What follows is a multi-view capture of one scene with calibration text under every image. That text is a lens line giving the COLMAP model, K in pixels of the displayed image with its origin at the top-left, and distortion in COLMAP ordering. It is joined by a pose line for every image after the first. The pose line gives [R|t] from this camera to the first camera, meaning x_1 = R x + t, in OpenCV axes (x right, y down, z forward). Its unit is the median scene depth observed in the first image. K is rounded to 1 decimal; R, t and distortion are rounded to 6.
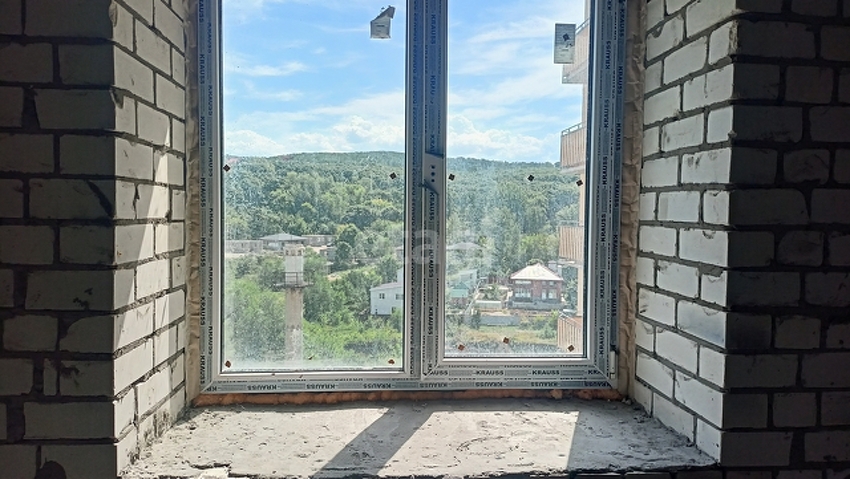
lens RADIAL K [[620.5, 0, 425.0], [0, 620.5, 239.5], [0, 0, 1]] dist [0.080751, -0.128579]
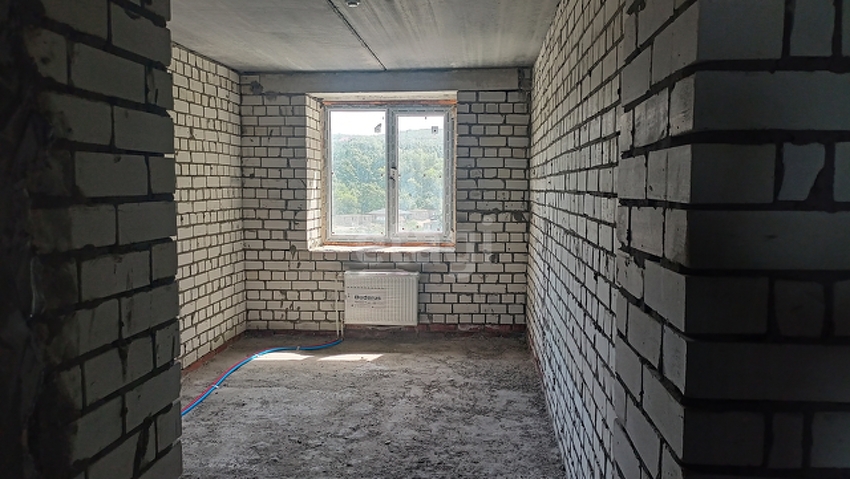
lens RADIAL K [[620.5, 0, 425.0], [0, 620.5, 239.5], [0, 0, 1]] dist [0.080751, -0.128579]
pose [[0.985728, 0.006697, -0.168212, 0.950637], [0.000145, 0.999174, 0.040627, 0.134238], [0.168345, -0.040072, 0.984913, -2.861365]]
